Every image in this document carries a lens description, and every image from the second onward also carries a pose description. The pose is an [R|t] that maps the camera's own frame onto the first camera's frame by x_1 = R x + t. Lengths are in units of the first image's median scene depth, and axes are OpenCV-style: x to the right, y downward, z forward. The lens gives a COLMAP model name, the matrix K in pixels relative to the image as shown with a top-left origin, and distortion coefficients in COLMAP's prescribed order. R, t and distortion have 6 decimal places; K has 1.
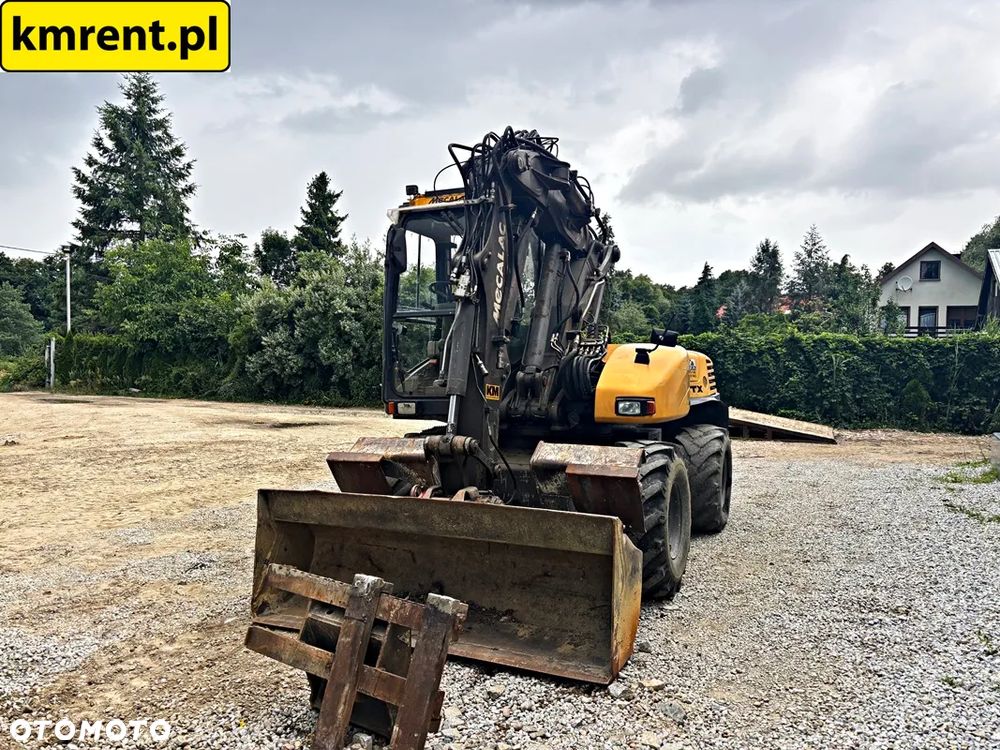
lens RADIAL K [[756.6, 0, 500.0], [0, 756.6, 375.0], [0, 0, 1]] dist [0.001253, 0.055900]
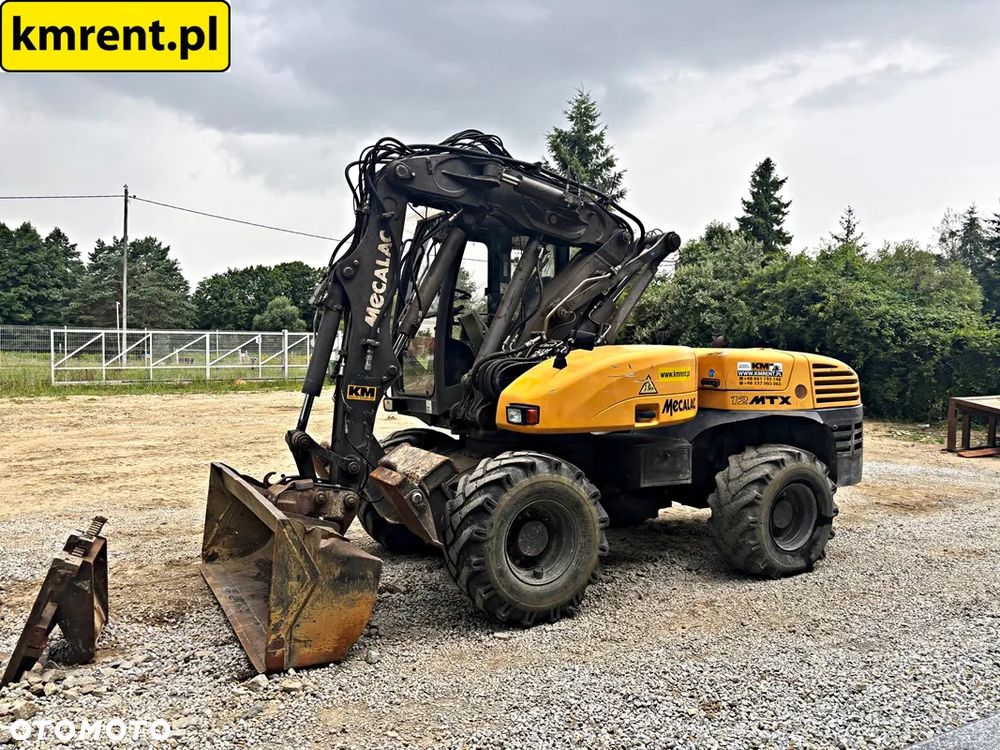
lens RADIAL K [[754.4, 0, 496.1], [0, 754.4, 375.5], [0, 0, 1]] dist [0.049796, -0.056799]
pose [[0.803628, 0.027418, -0.594500, 0.102518], [-0.021597, 0.999624, 0.016907, -0.003091], [0.594739, -0.000748, 0.803918, 0.034694]]
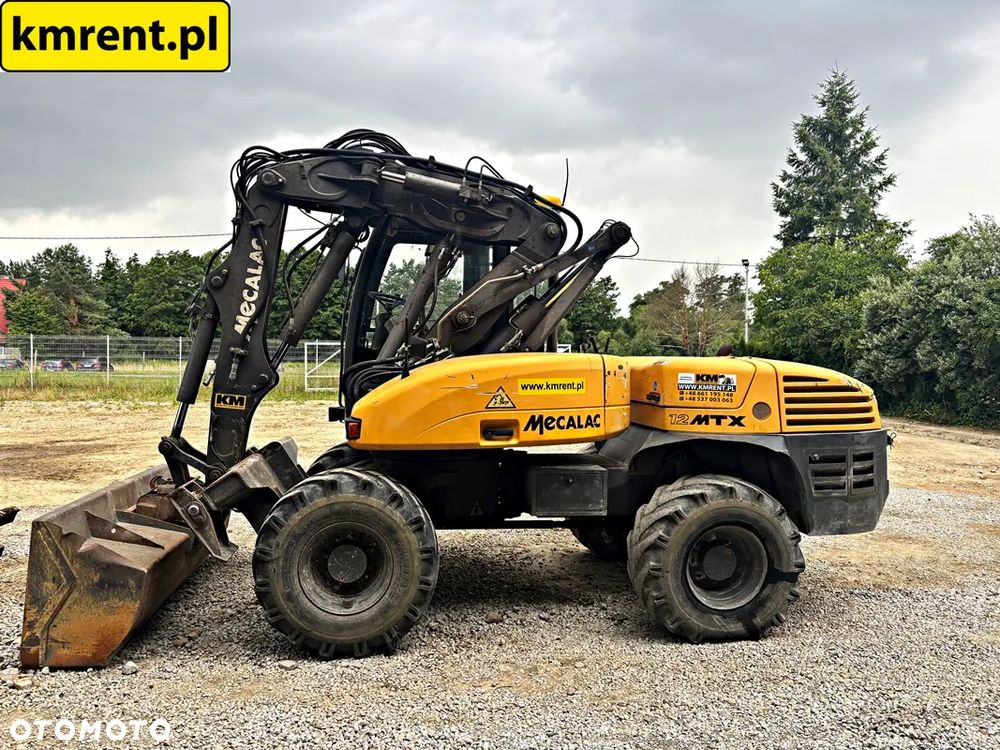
lens RADIAL K [[754.5, 0, 496.4], [0, 754.5, 371.0], [0, 0, 1]] dist [0.051049, -0.062219]
pose [[0.537031, 0.018722, -0.843355, 0.144542], [-0.026050, 0.999645, 0.005603, -0.004658], [0.843160, 0.018960, 0.537328, 0.098710]]
